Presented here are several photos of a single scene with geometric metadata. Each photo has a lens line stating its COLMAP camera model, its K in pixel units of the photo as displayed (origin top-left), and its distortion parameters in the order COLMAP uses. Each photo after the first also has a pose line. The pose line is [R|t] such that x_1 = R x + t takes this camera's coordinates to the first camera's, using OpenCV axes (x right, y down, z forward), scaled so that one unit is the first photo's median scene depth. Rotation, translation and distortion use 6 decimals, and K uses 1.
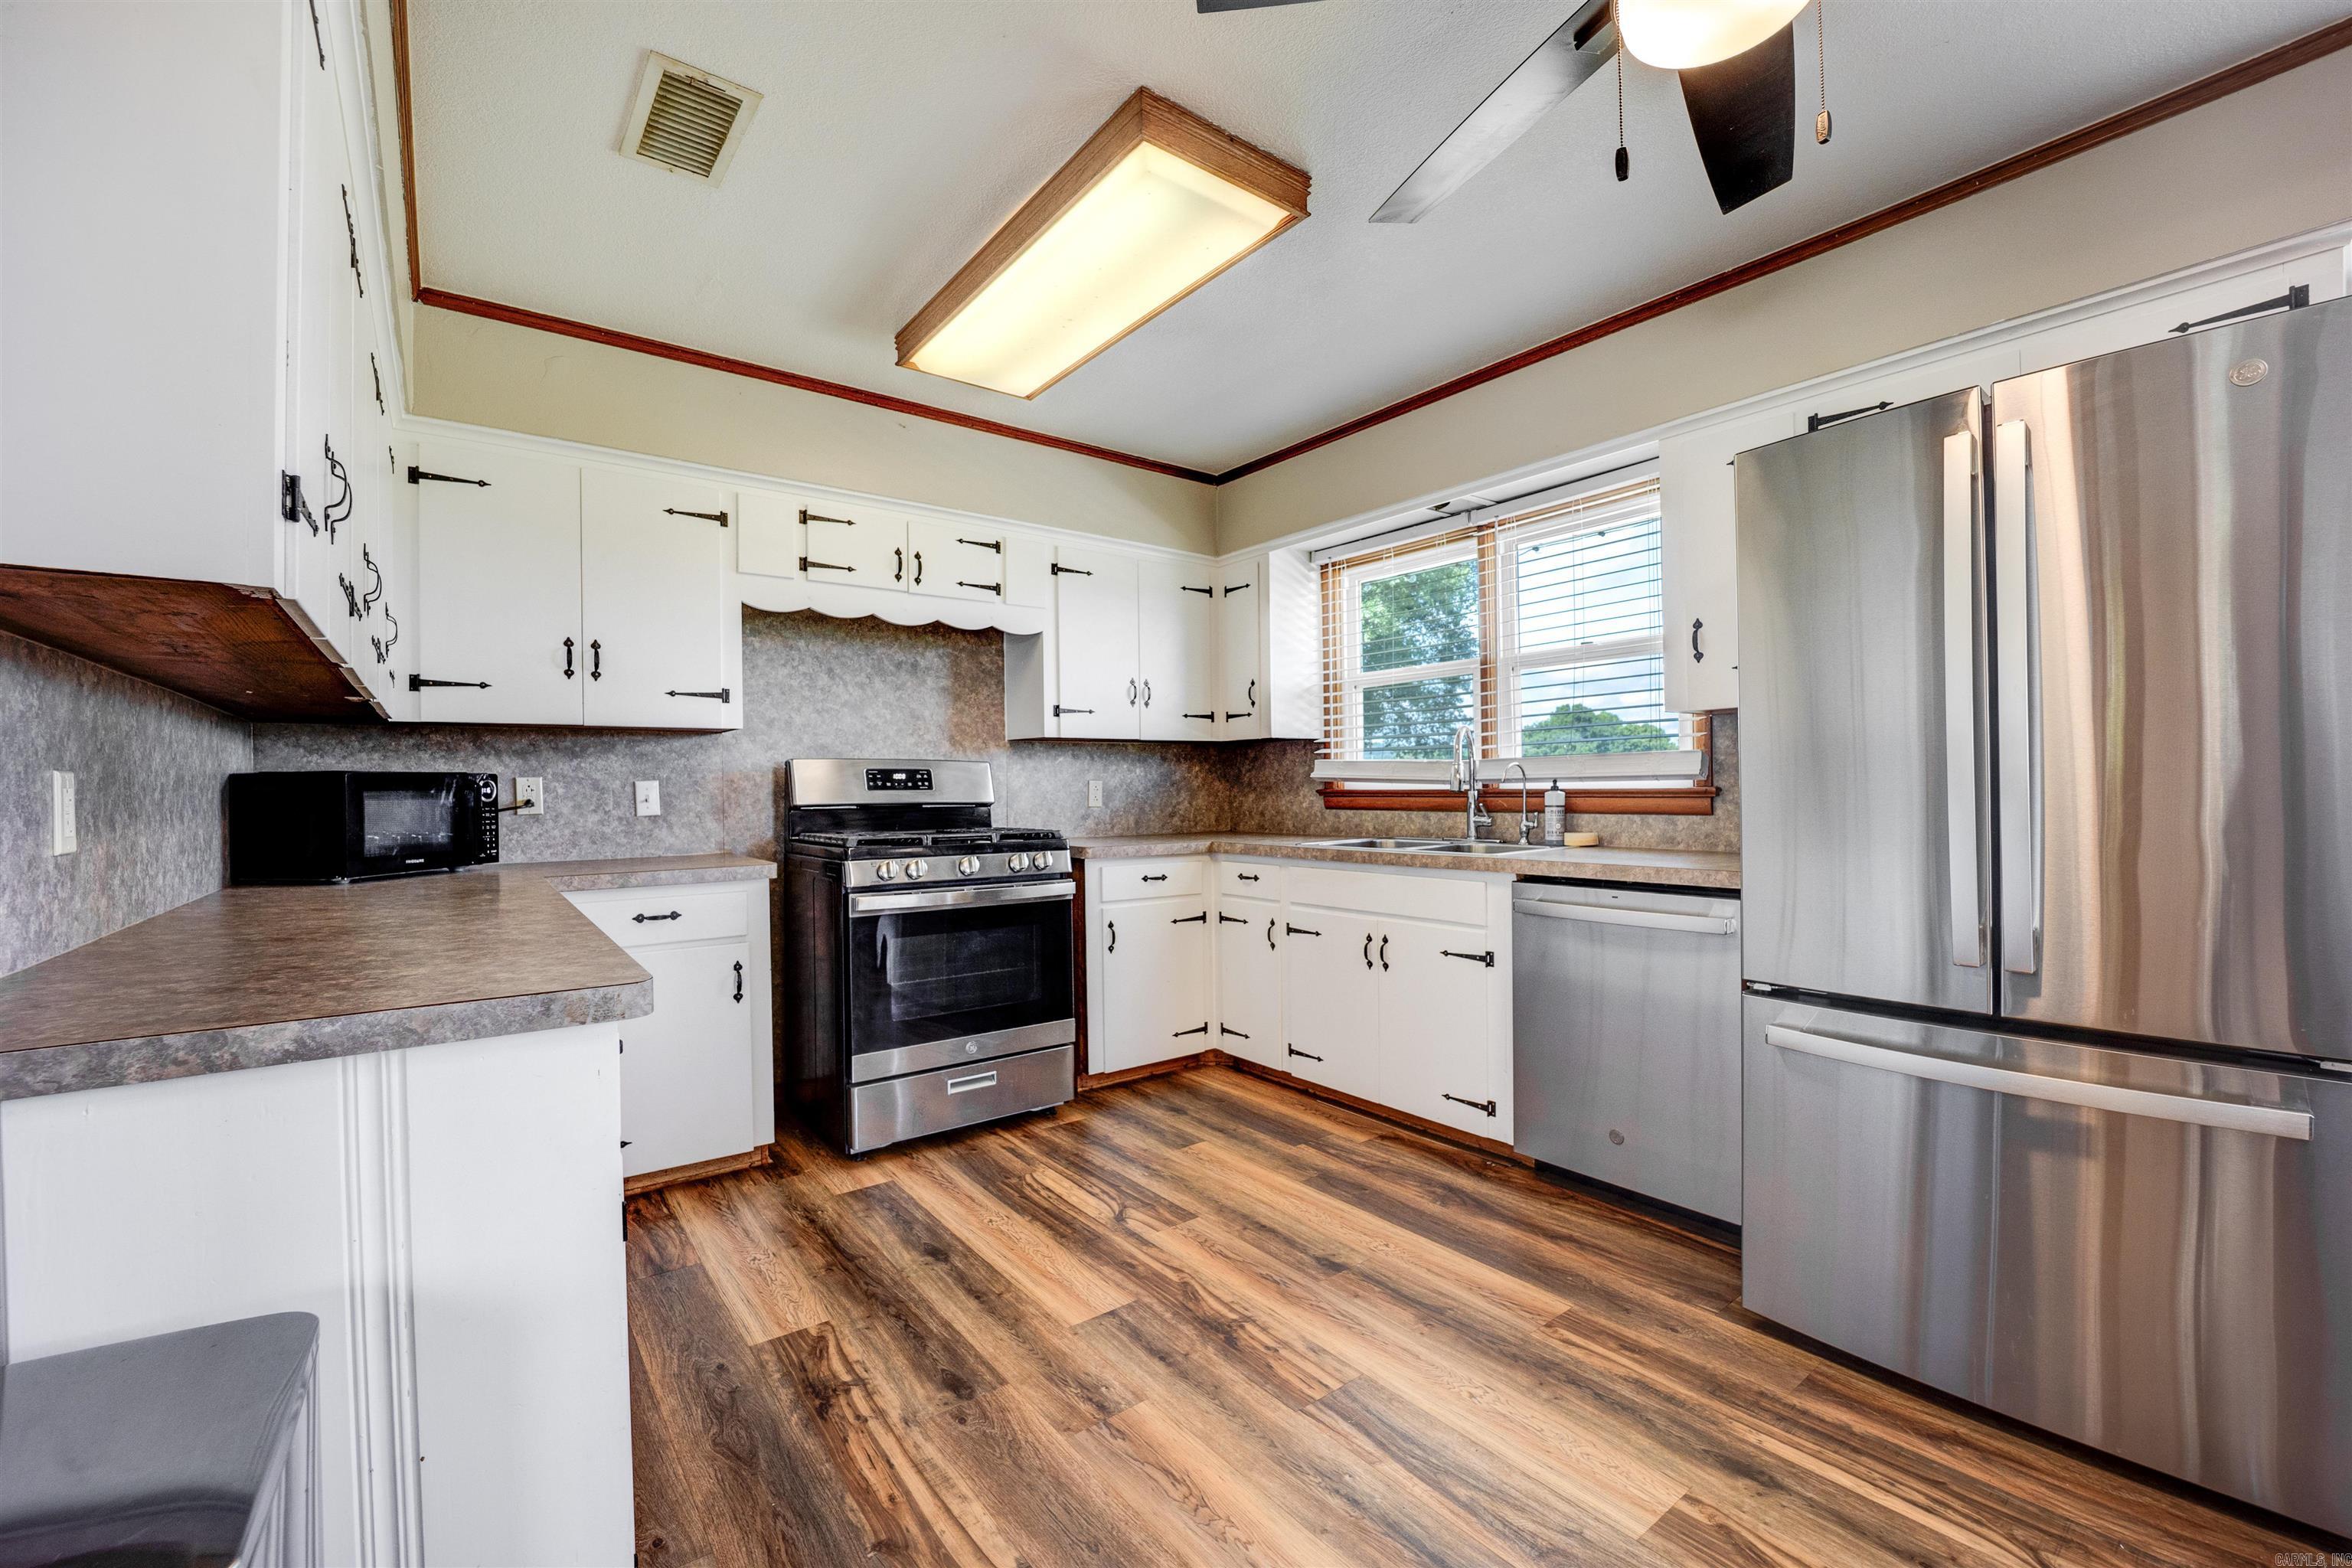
lens RADIAL K [[949.4, 0, 1175.4], [0, 949.4, 797.5], [0, 0, 1]] dist [-0.020874, -0.000363]
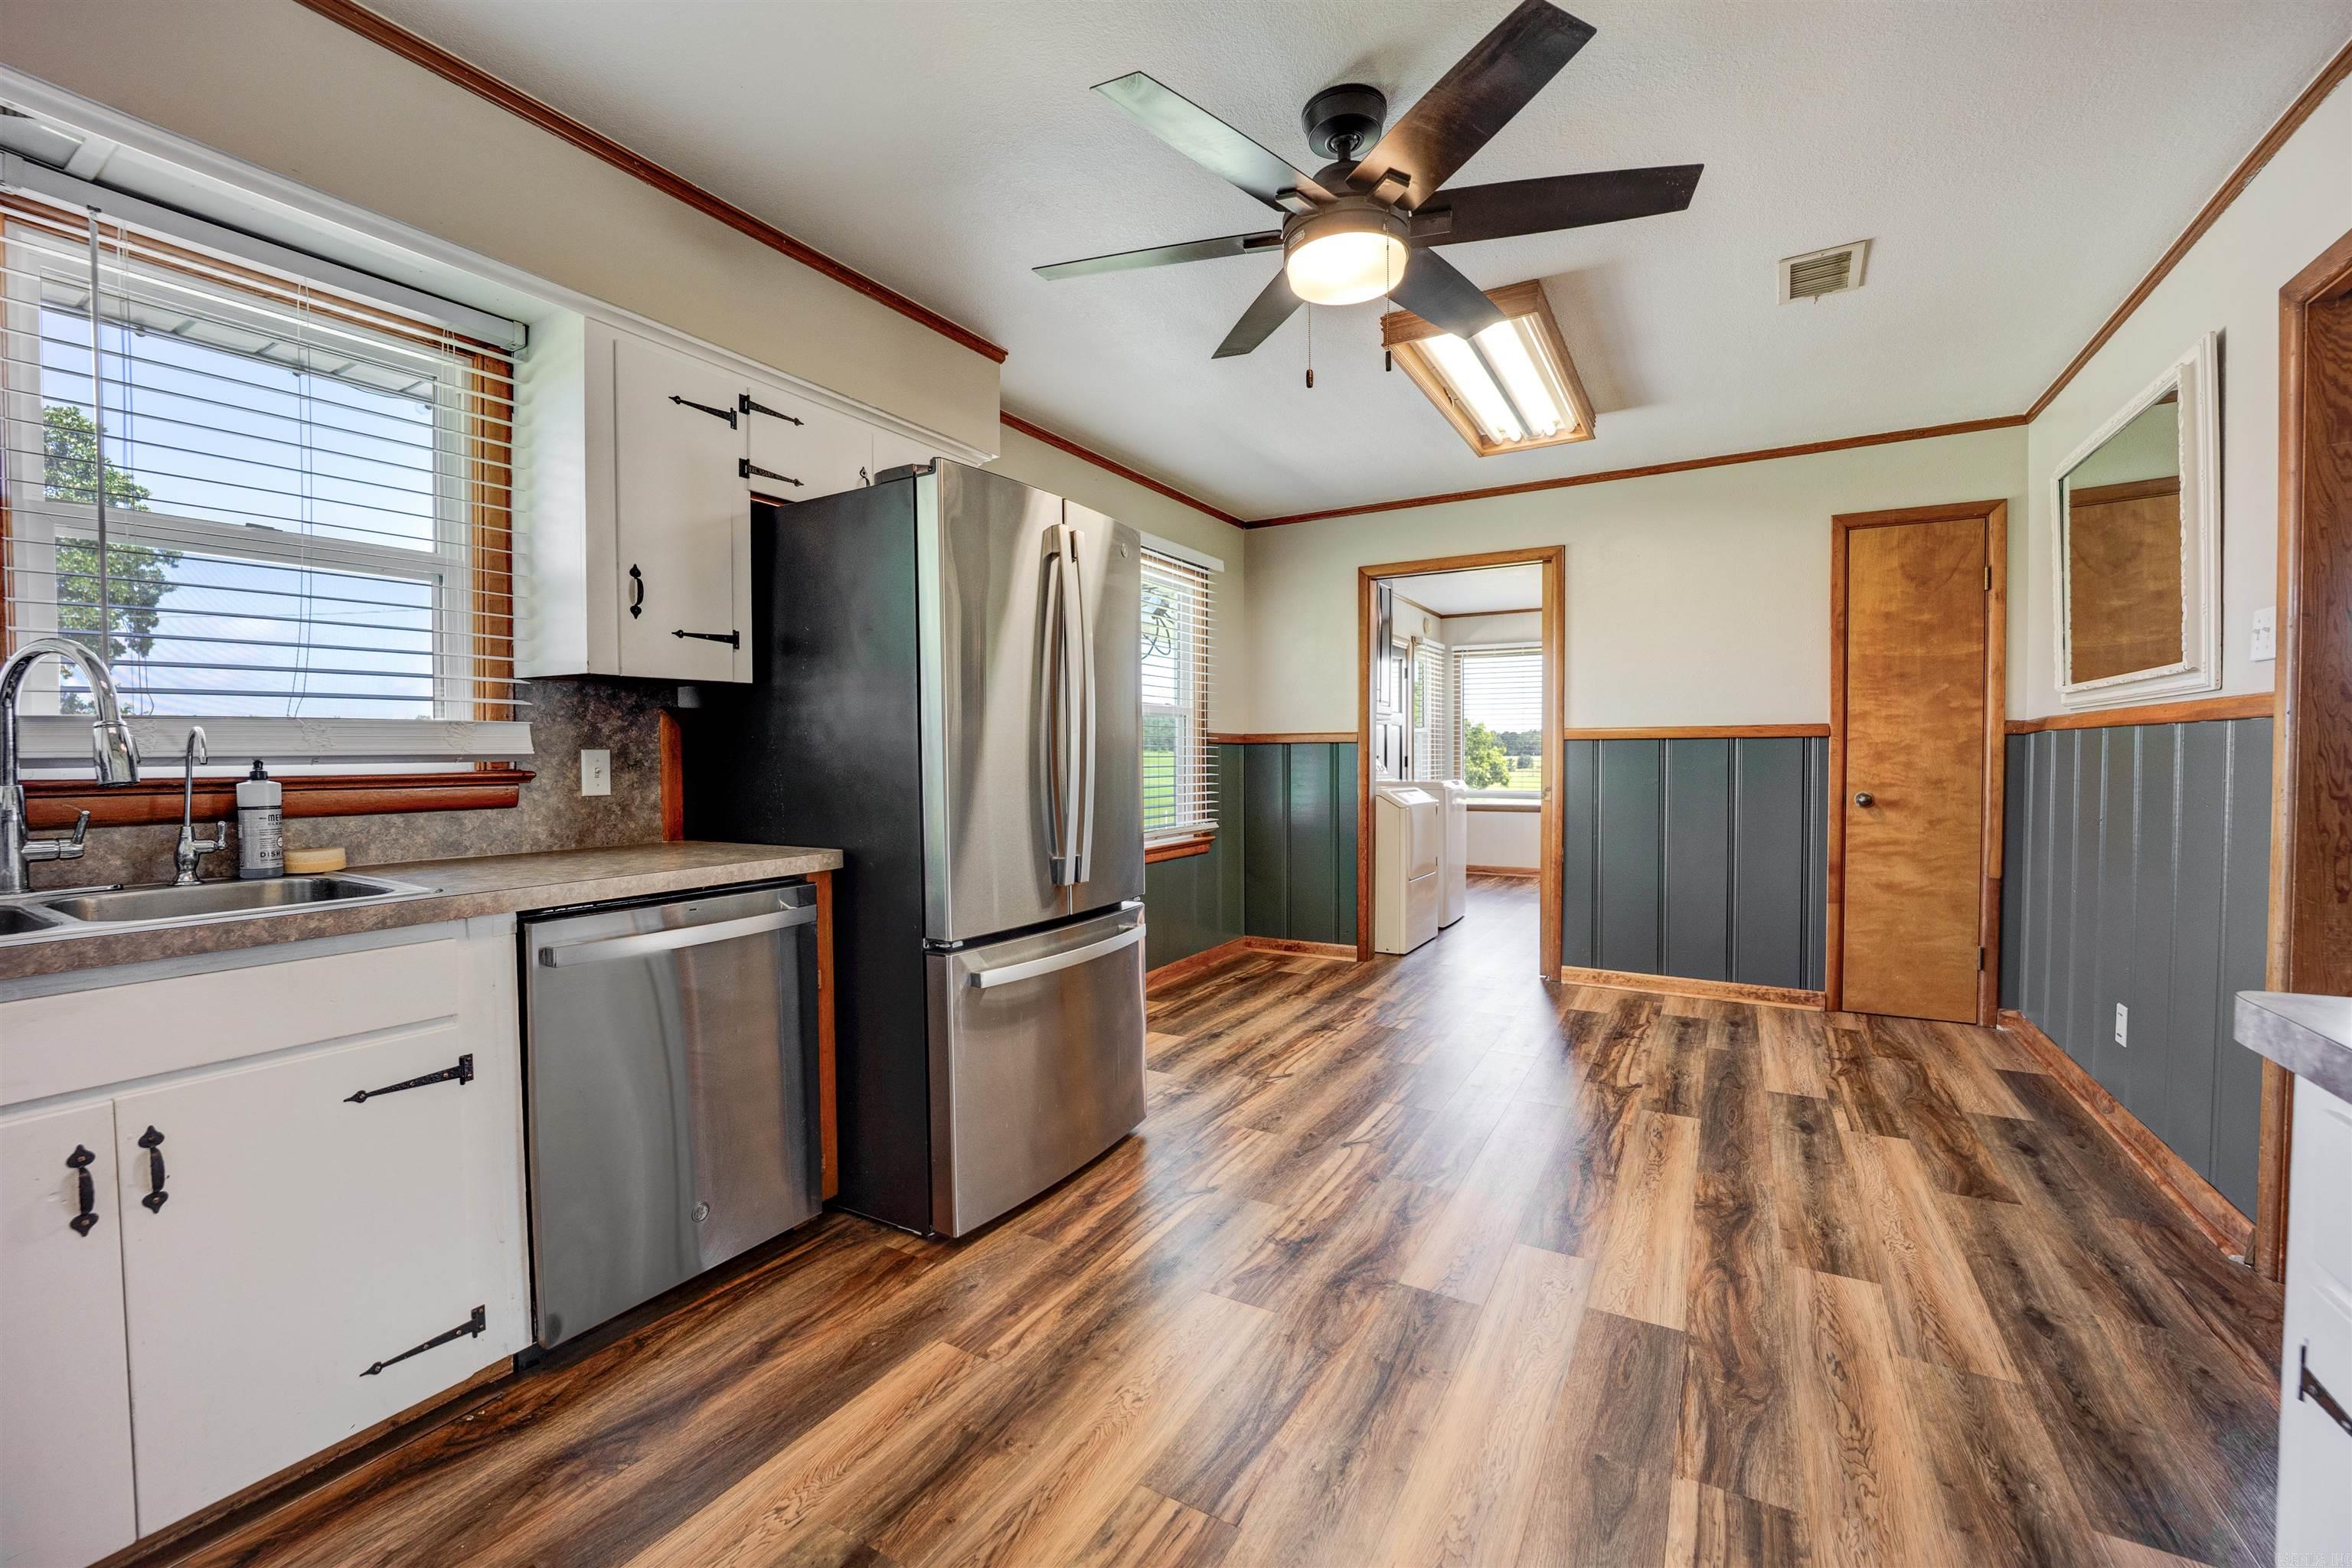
lens RADIAL K [[949.4, 0, 1175.4], [0, 949.4, 797.5], [0, 0, 1]] dist [-0.020874, -0.000363]
pose [[-0.373445, -0.024710, 0.927323, -0.327728], [0.021306, 0.999153, 0.035205, -0.004903], [-0.927407, 0.032905, -0.372603, 0.745840]]
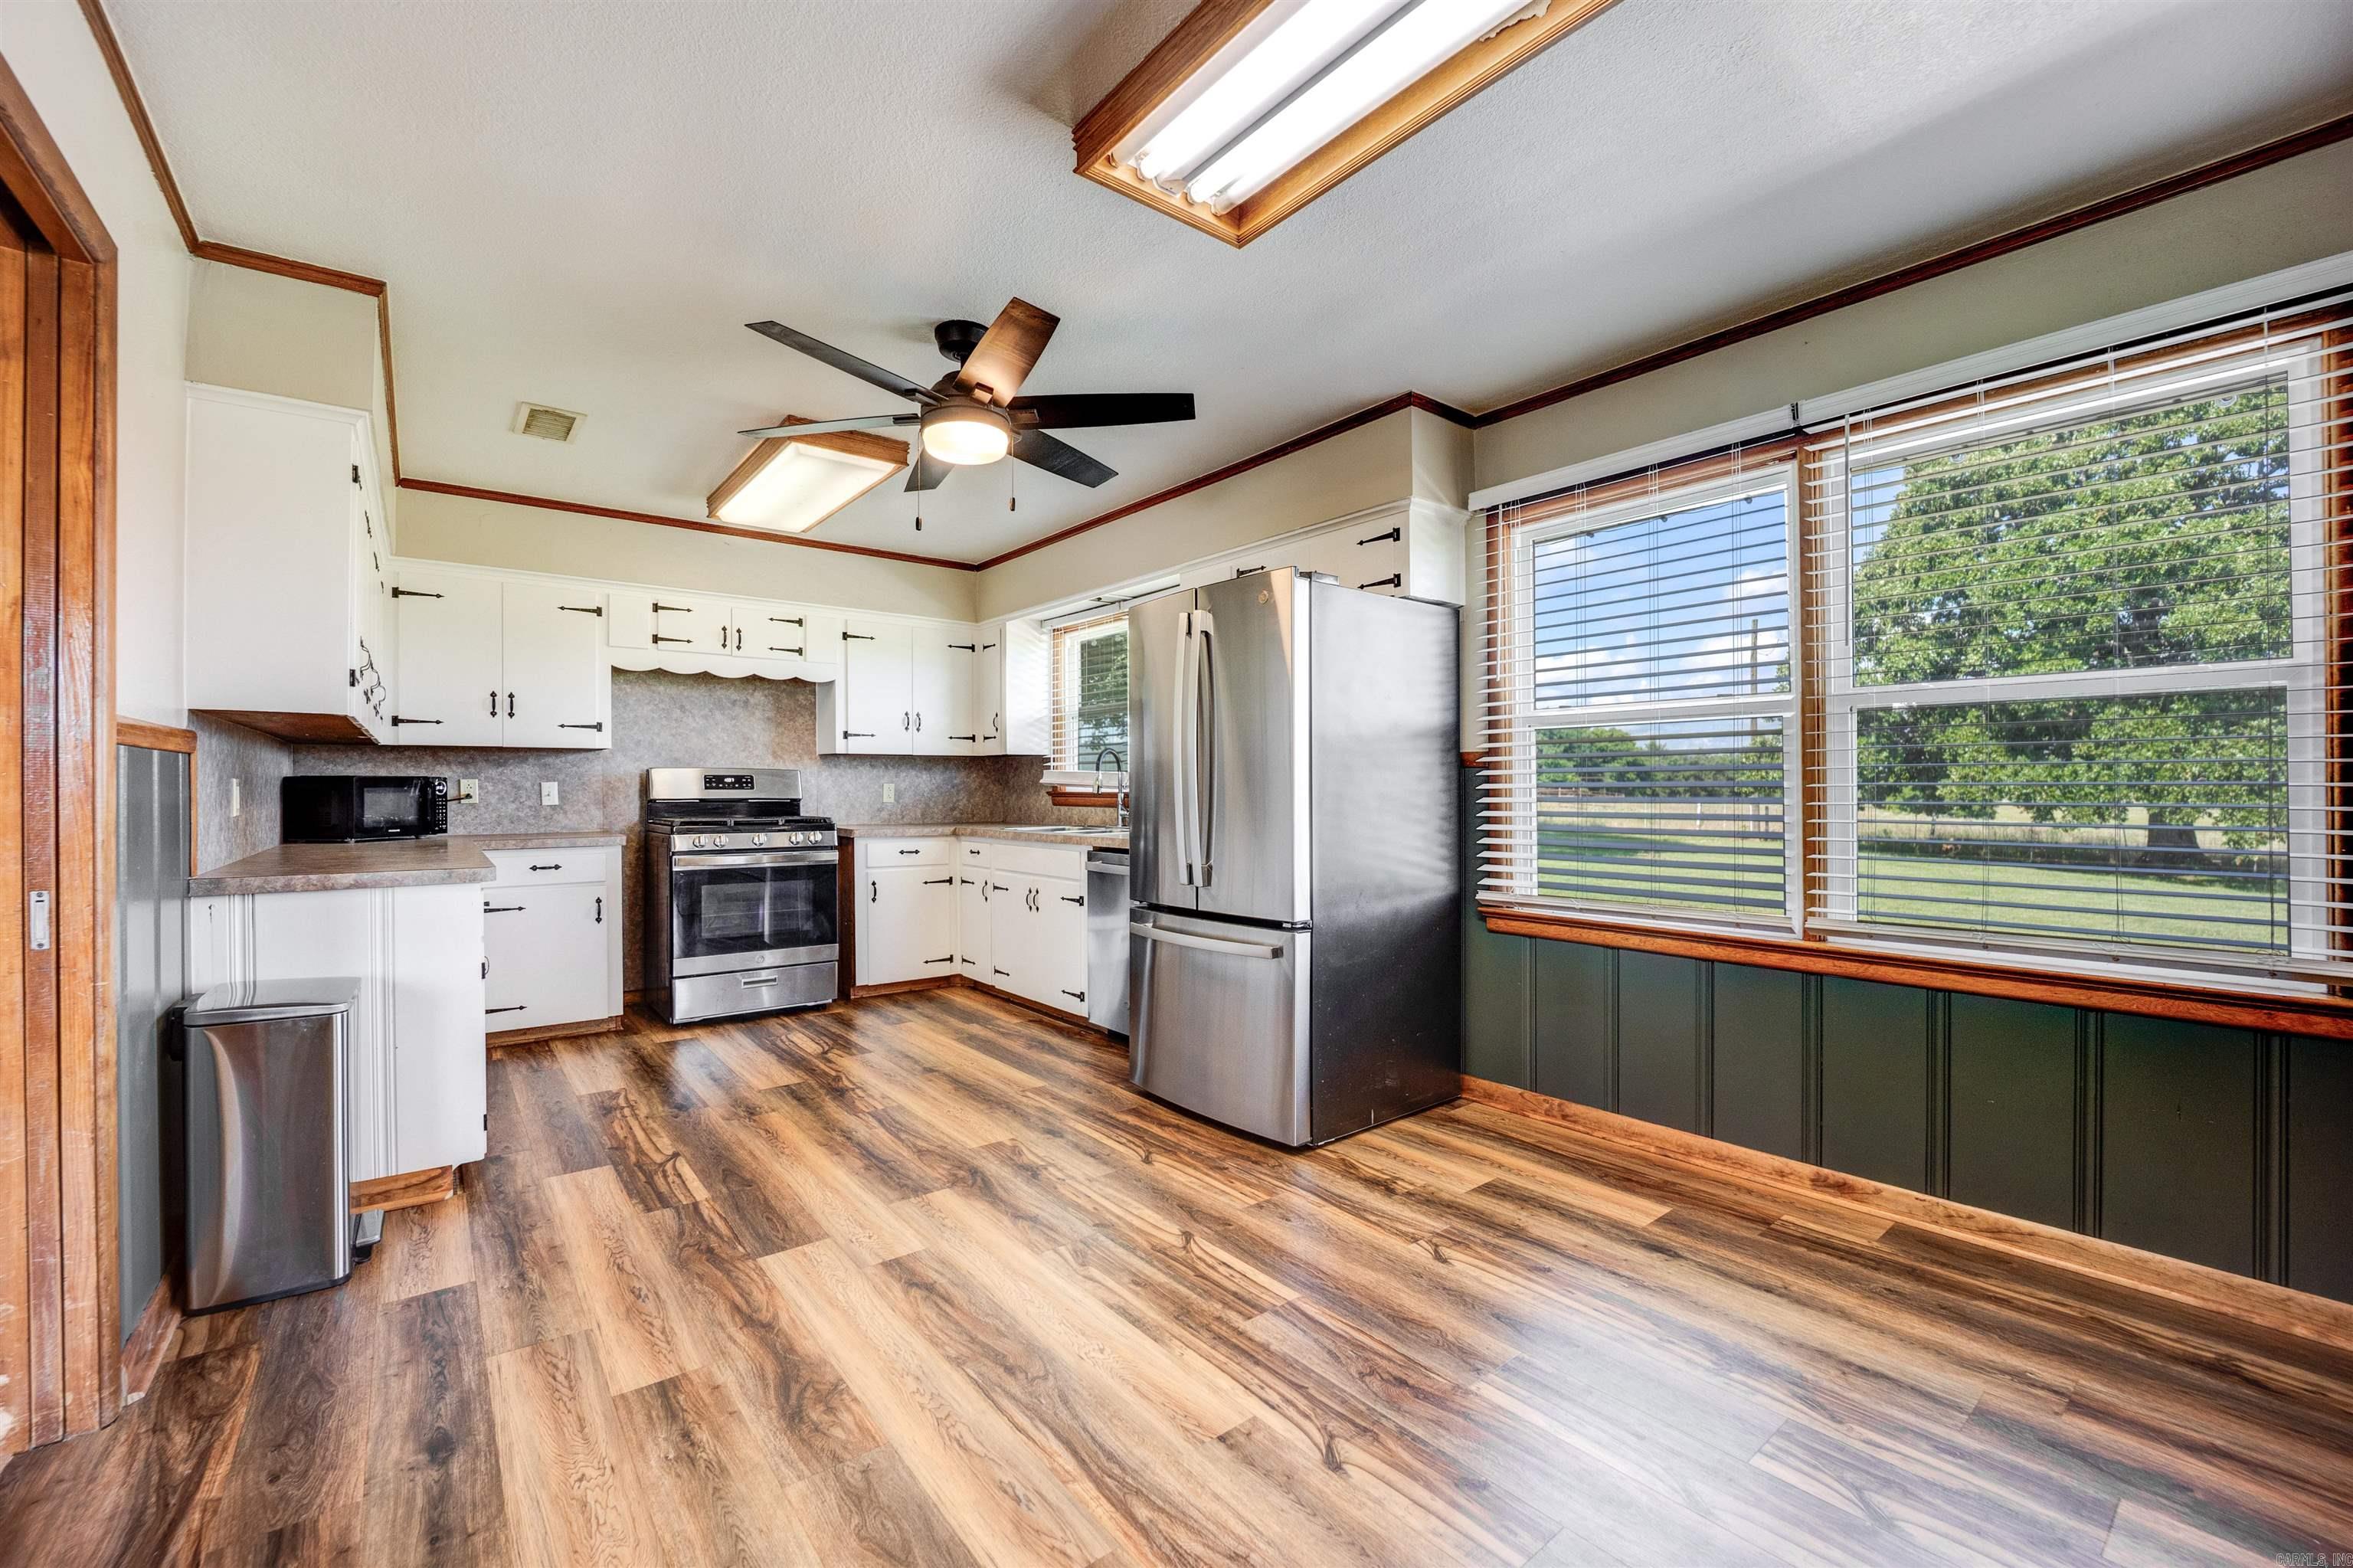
lens RADIAL K [[949.2, 0, 1163.6], [0, 949.2, 793.7], [0, 0, 1]] dist [-0.015919, -0.000445]
pose [[0.999919, 0.008240, 0.009745, 0.417581], [-0.008193, 0.999955, -0.004806, 0.000147], [-0.009784, 0.004725, 0.999941, -0.529293]]
